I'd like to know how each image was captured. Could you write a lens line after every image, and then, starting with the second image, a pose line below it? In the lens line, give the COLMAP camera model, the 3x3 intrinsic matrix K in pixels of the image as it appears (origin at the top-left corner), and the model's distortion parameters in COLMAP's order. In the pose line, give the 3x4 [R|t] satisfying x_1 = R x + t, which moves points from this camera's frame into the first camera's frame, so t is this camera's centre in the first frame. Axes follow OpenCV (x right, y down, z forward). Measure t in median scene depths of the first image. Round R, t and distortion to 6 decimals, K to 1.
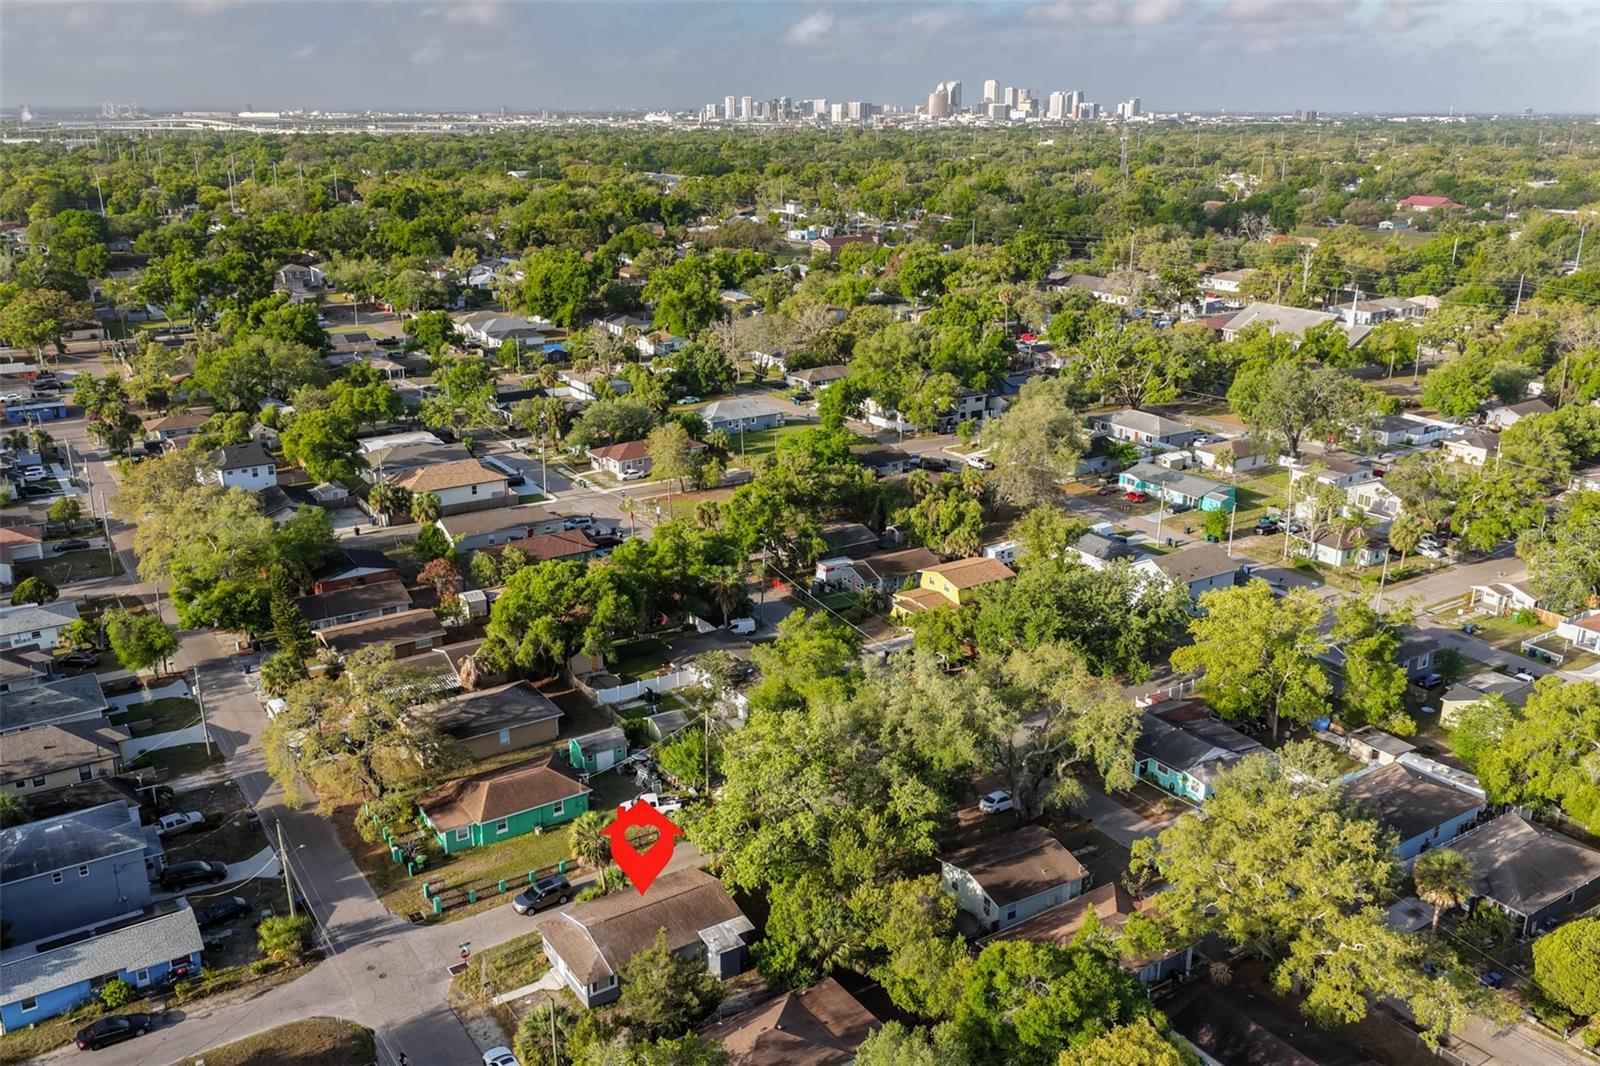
lens RADIAL K [[1326.4, 0, 800.0], [0, 1326.4, 533.0], [0, 0, 1]] dist [-0.006038, 0.030552]
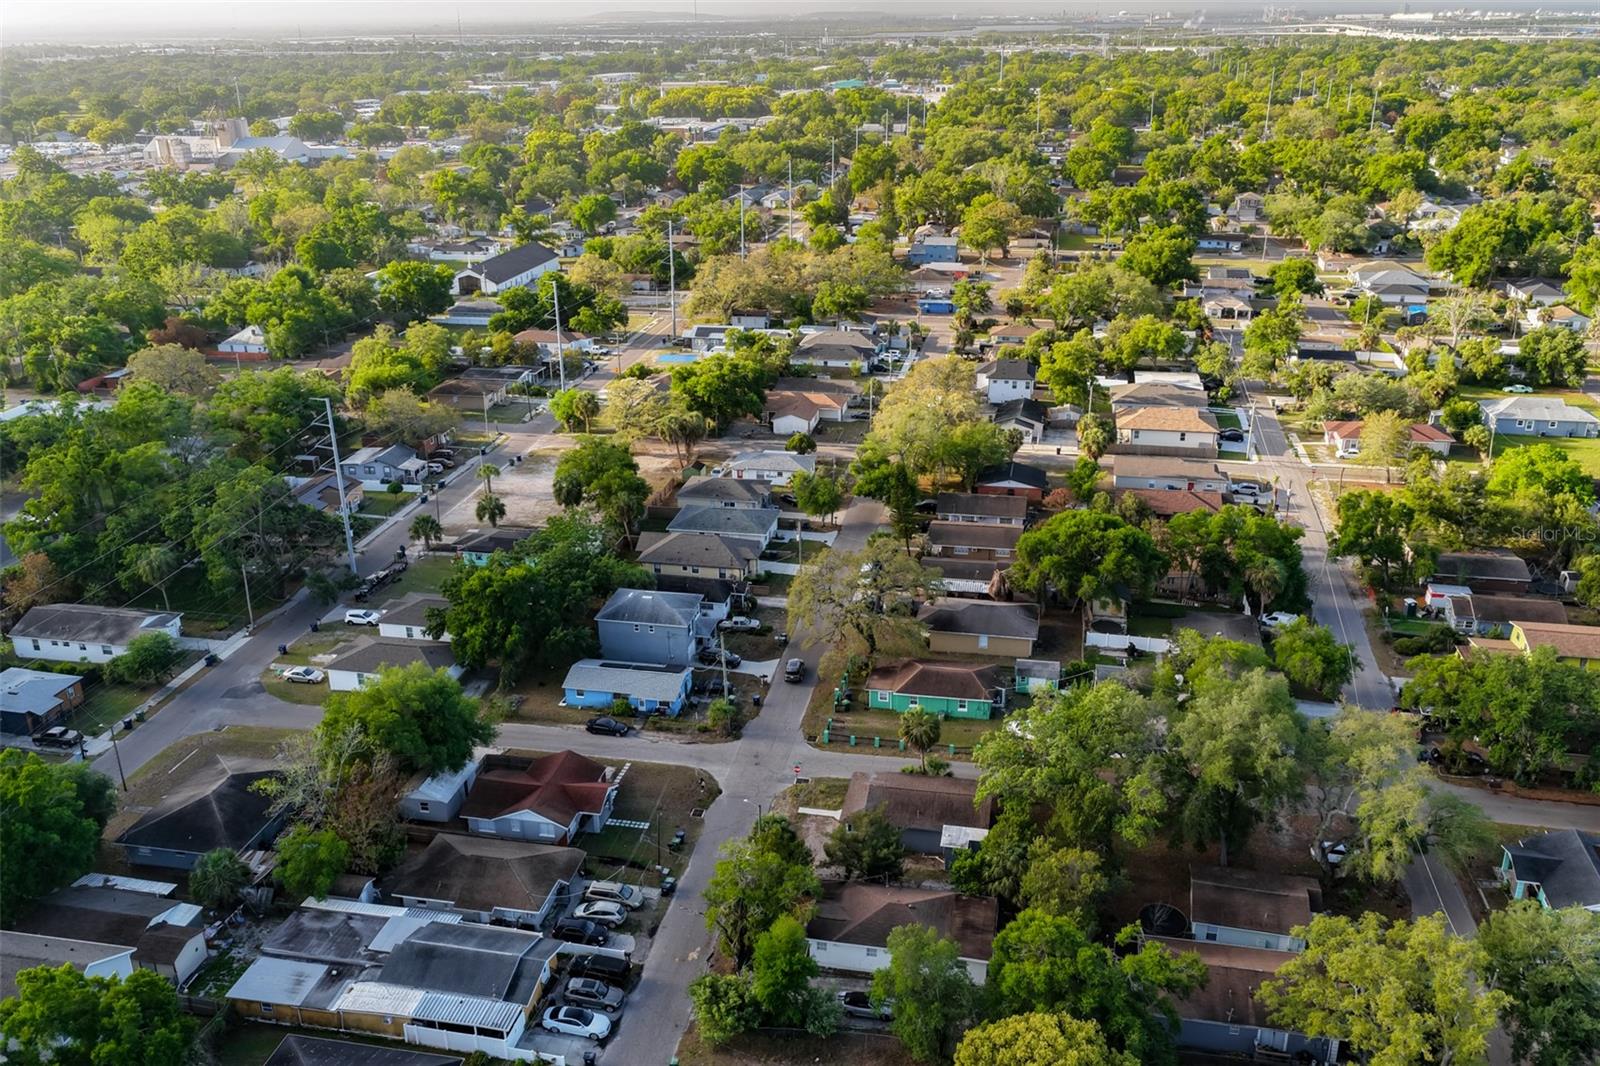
lens RADIAL K [[1326.4, 0, 800.0], [0, 1326.4, 533.0], [0, 0, 1]] dist [-0.006038, 0.030552]
pose [[0.708357, 0.249499, -0.660288, 0.270400], [-0.204770, 0.967854, 0.146040, -0.051890], [0.675499, 0.031758, 0.736676, 0.003267]]
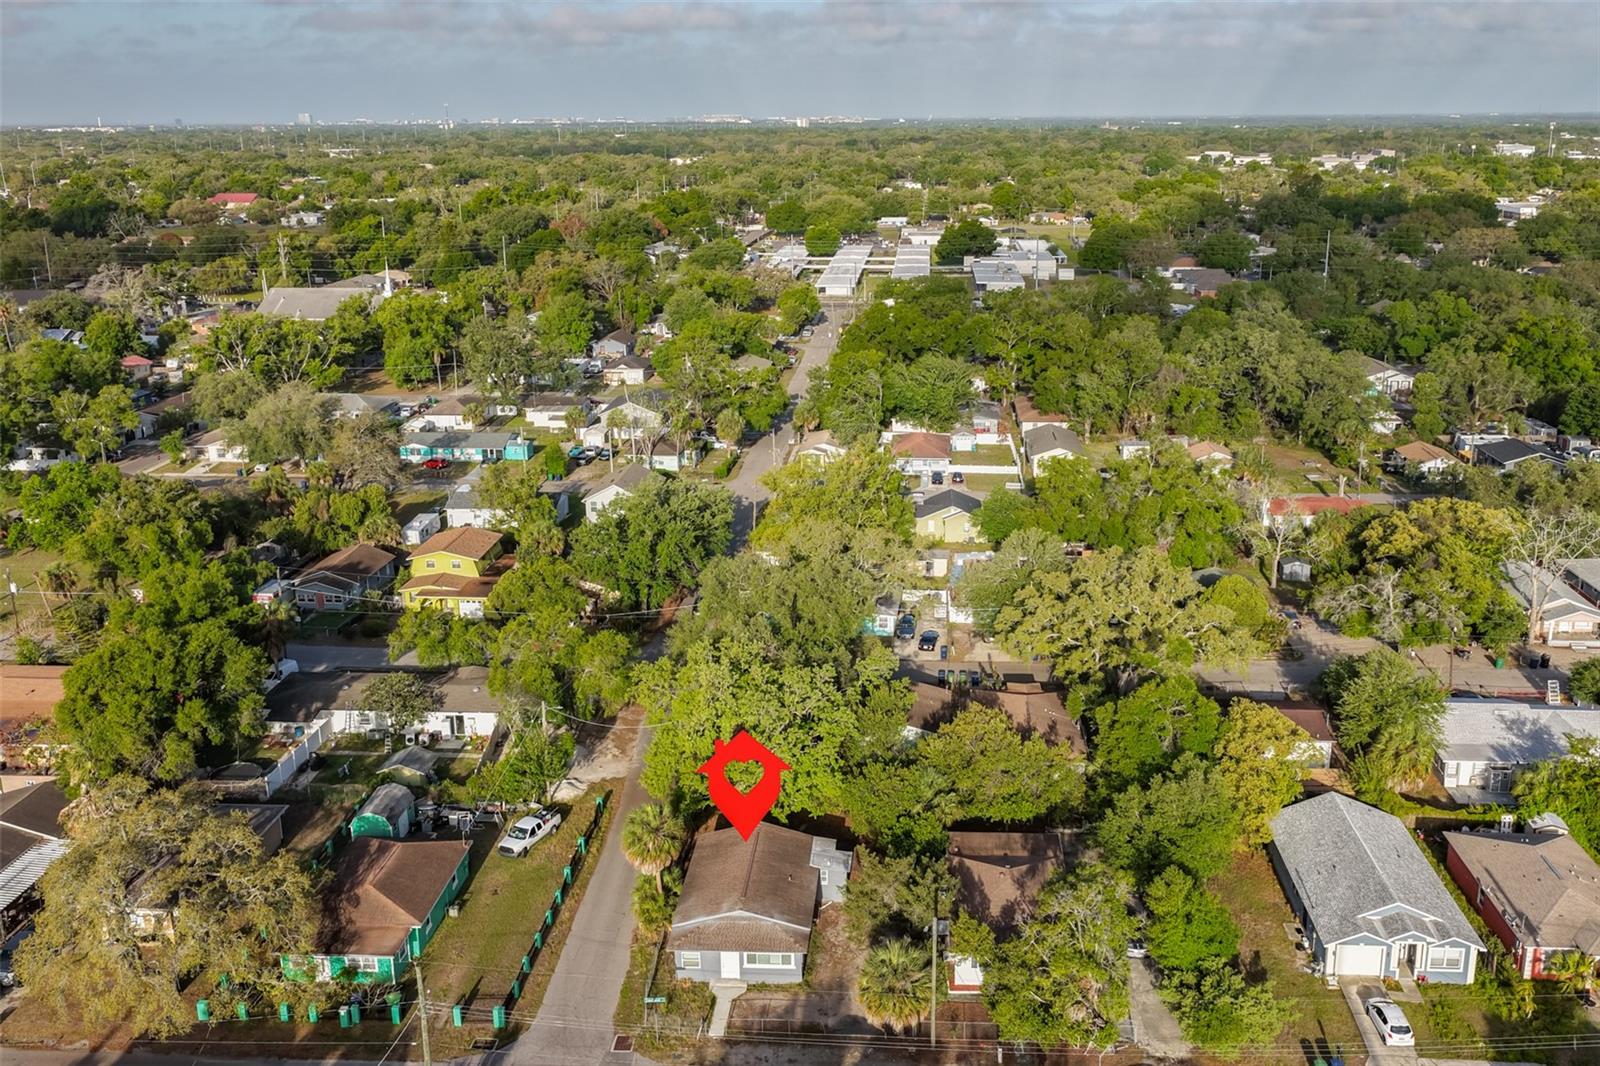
lens RADIAL K [[1383.5, 0, 848.6], [0, 1383.5, 490.6], [0, 0, 1]] dist [-0.001984, 0.019633]
pose [[0.598839, -0.219629, 0.770165, -0.355564], [0.256784, 0.963546, 0.075115, -0.007364], [-0.758587, 0.152784, 0.633406, 0.157529]]
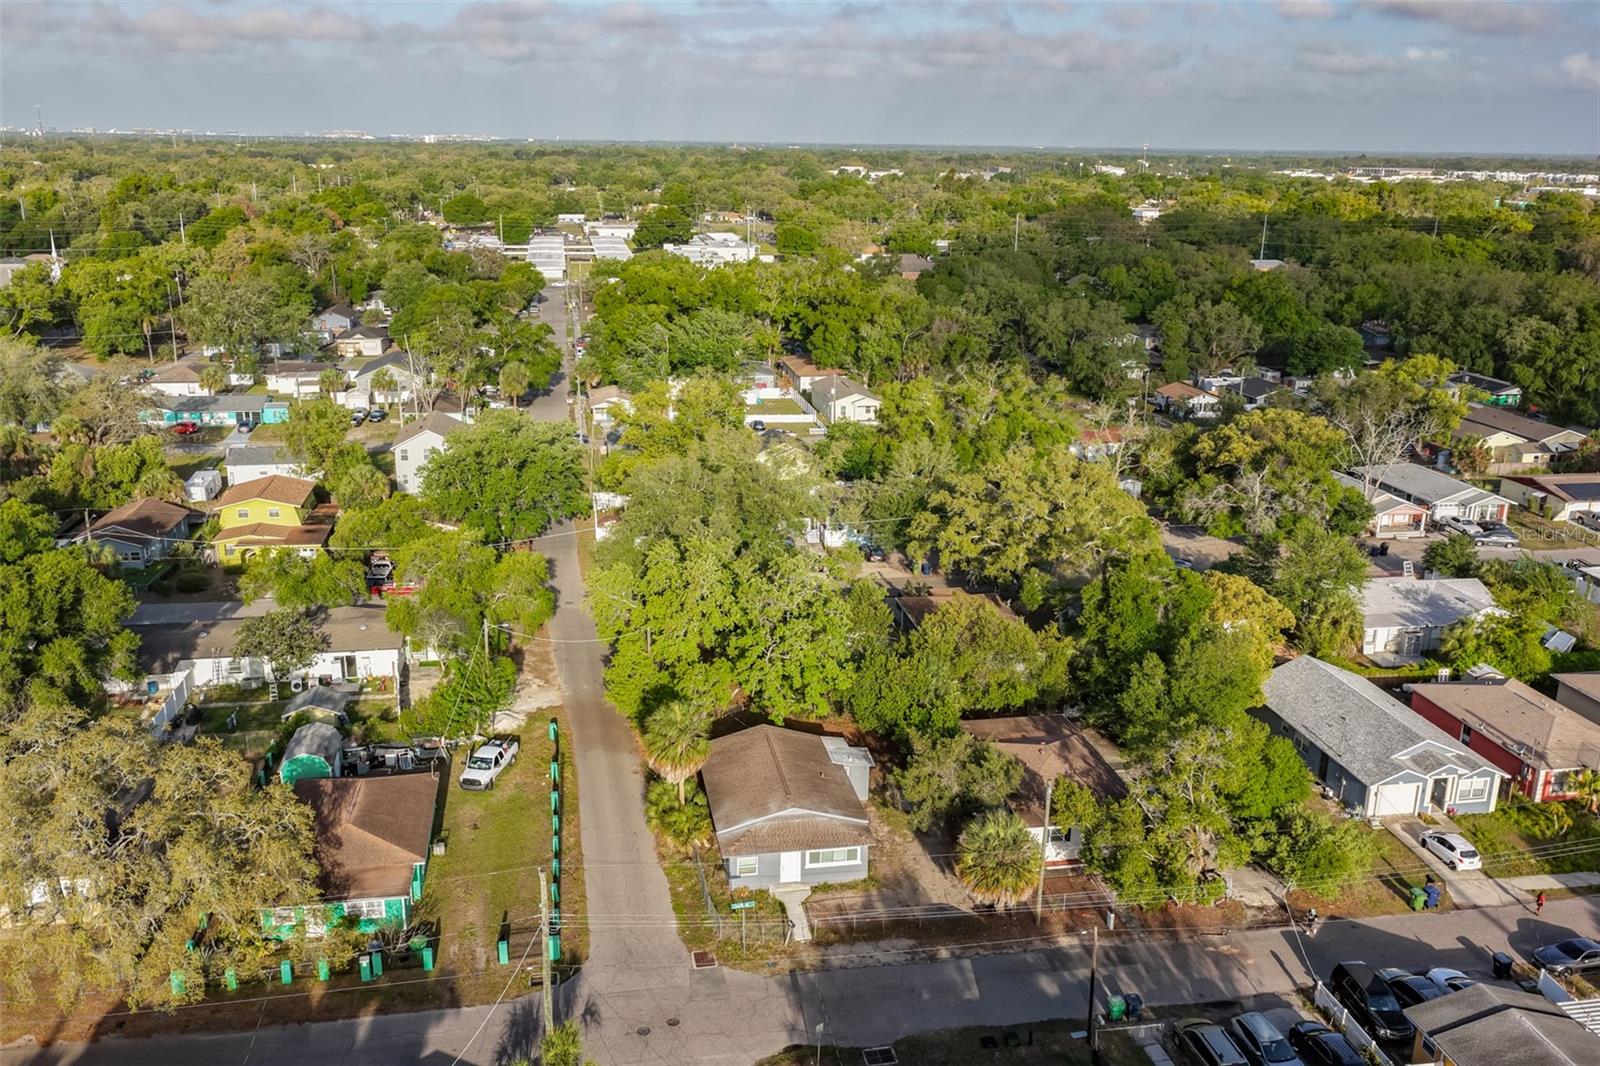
lens RADIAL K [[1326.4, 0, 800.0], [0, 1326.4, 533.0], [0, 0, 1]] dist [-0.006038, 0.030552]
pose [[0.397806, -0.259381, 0.880041, -0.380975], [0.269841, 0.949857, 0.157982, 0.009661], [-0.876890, 0.174625, 0.447850, 0.291462]]
